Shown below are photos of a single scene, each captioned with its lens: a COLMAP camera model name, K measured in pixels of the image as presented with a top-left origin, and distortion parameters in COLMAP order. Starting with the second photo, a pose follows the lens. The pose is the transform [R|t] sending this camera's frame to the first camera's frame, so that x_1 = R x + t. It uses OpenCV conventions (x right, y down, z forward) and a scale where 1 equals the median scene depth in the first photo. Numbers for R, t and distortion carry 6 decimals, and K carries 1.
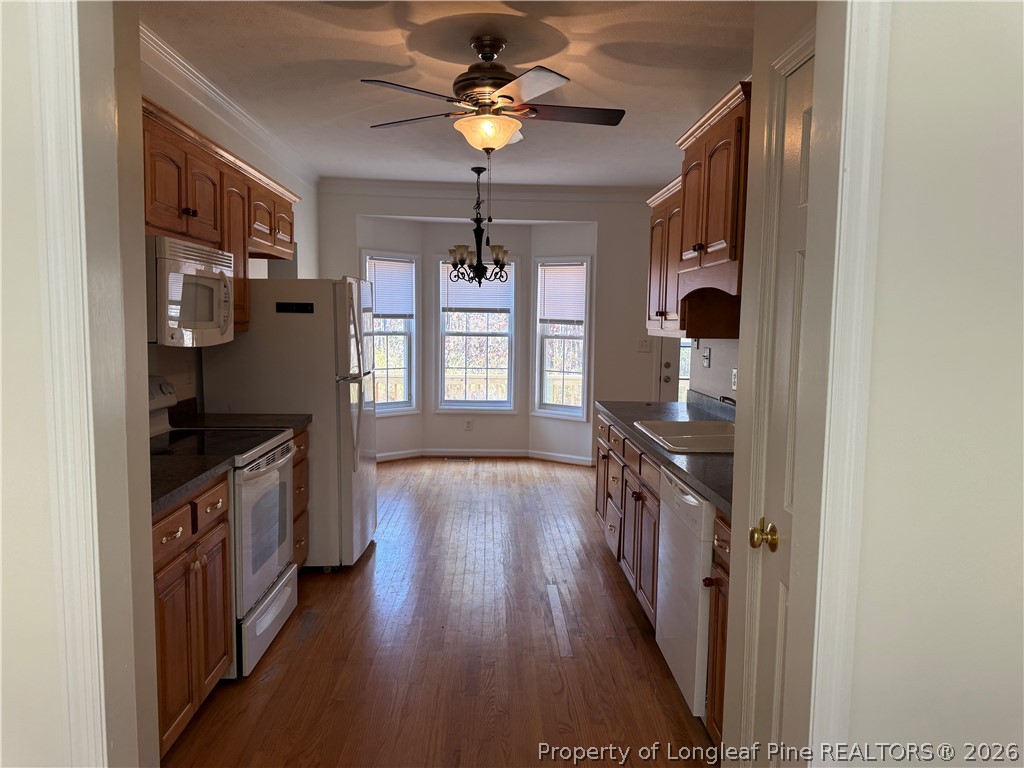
lens RADIAL K [[706.3, 0, 512.0], [0, 706.3, 384.0], [0, 0, 1]] dist [0.002606, 0.000259]
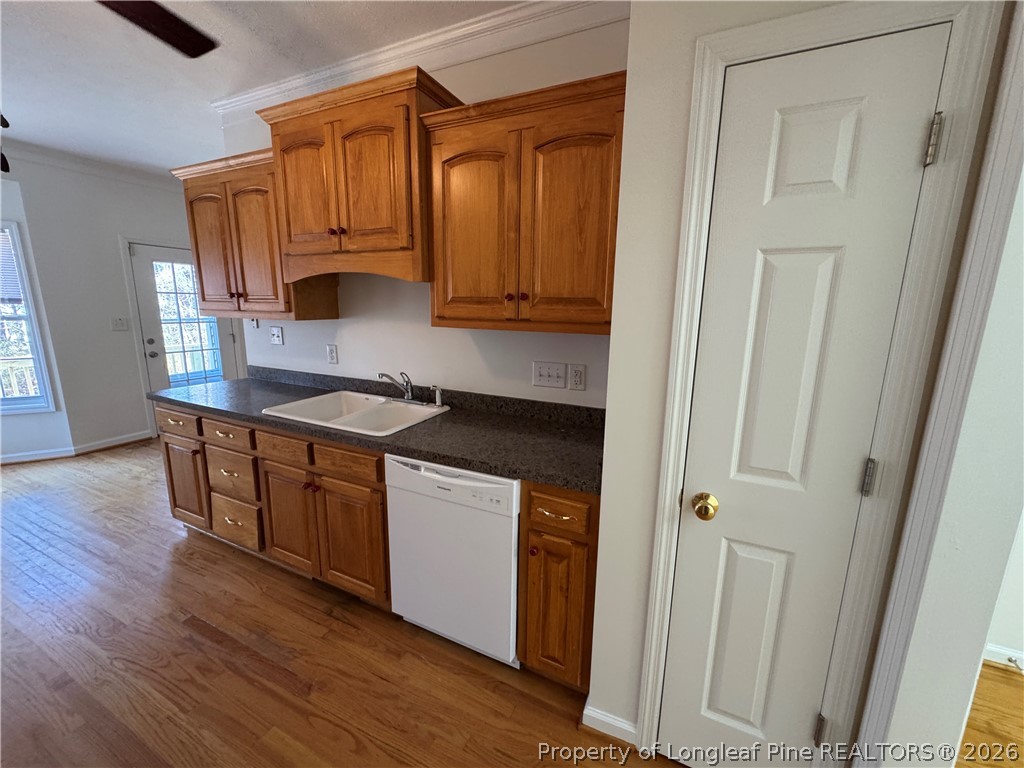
lens RADIAL K [[407.1, 0, 512.0], [0, 407.1, 384.0], [0, 0, 1]] dist [-0.000673, -0.000025]
pose [[0.458447, -0.177699, 0.870775, -0.096073], [0.070013, 0.983983, 0.163940, -0.032309], [-0.885960, -0.014192, 0.463545, 0.288531]]
